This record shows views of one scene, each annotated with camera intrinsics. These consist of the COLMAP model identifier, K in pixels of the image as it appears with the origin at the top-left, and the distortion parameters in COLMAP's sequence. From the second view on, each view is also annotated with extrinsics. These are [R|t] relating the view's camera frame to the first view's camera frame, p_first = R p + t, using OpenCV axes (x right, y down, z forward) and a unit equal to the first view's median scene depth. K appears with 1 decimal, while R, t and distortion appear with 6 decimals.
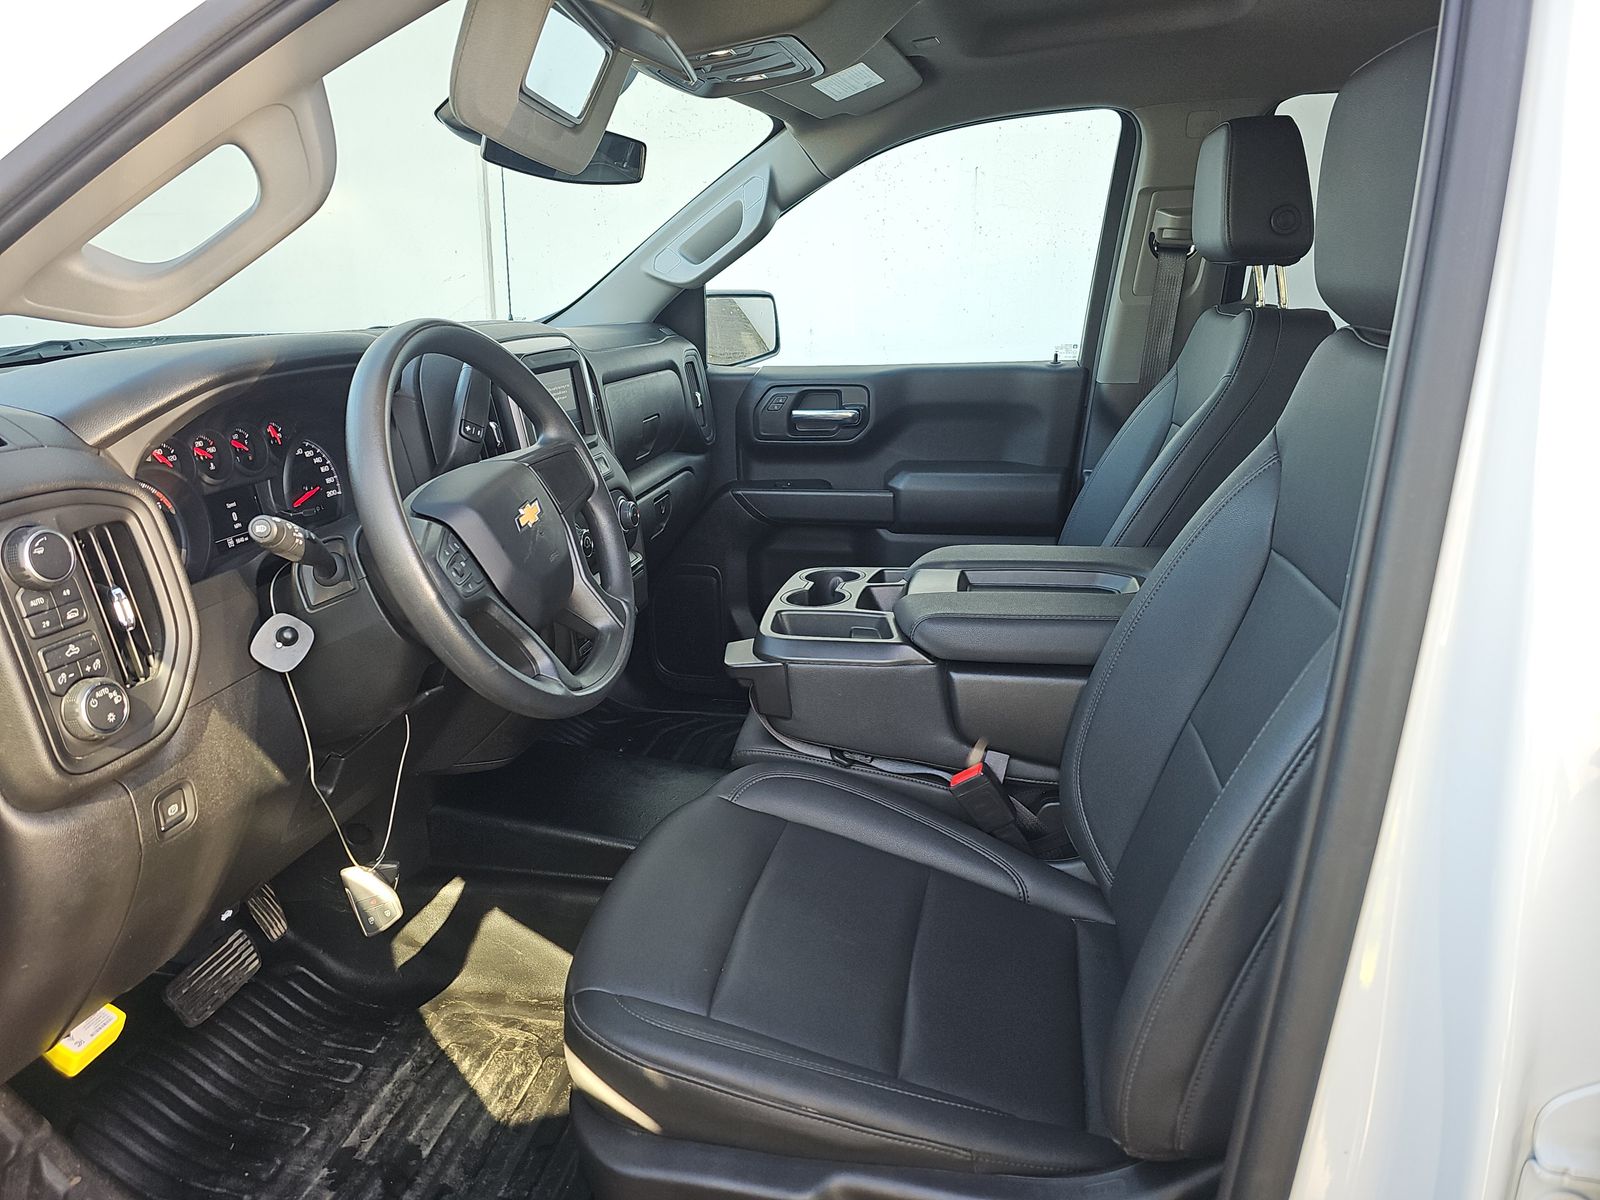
lens RADIAL K [[1065.4, 0, 767.7], [0, 1065.4, 619.1], [0, 0, 1]] dist [0.024528, -0.009588]
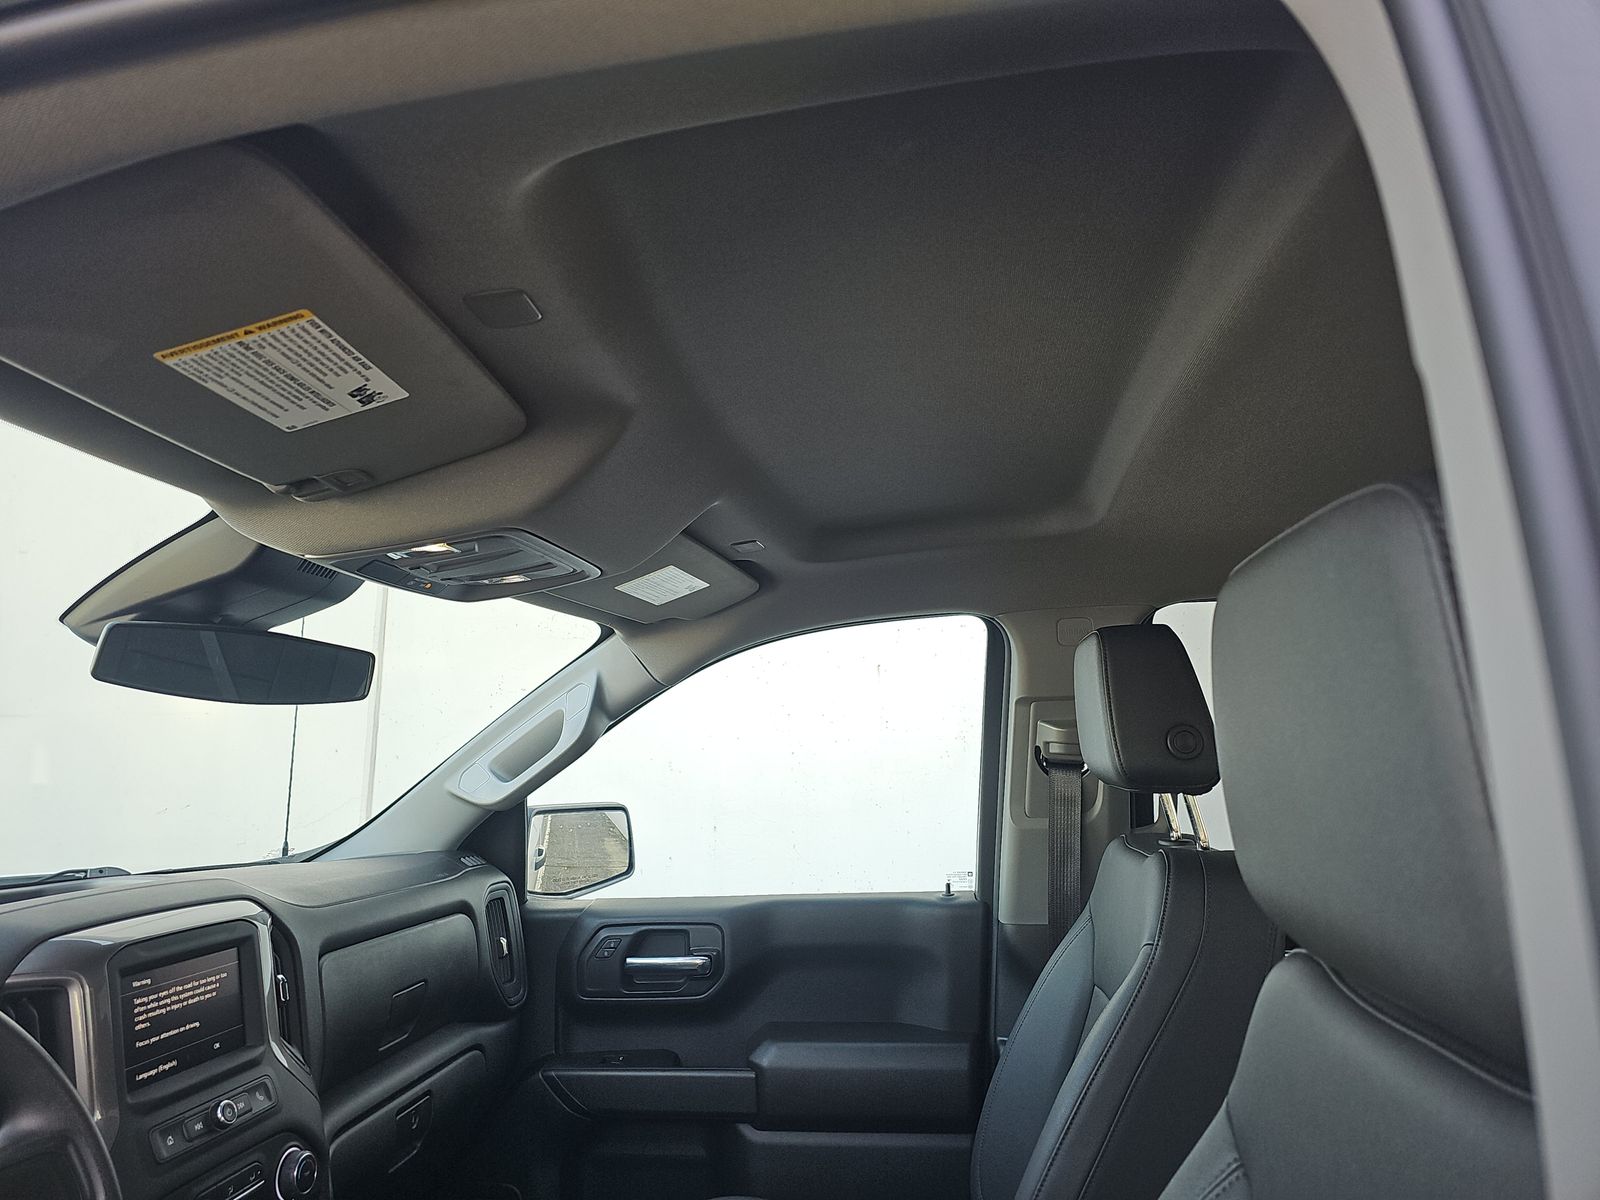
lens RADIAL K [[1065.4, 0, 794.8], [0, 1065.4, 591.4], [0, 0, 1]] dist [0.024528, -0.009588]
pose [[0.997020, 0.004373, 0.077016, 0.092966], [0.030560, 0.894313, -0.446398, -0.090403], [-0.070829, 0.447421, 0.891514, 0.186794]]
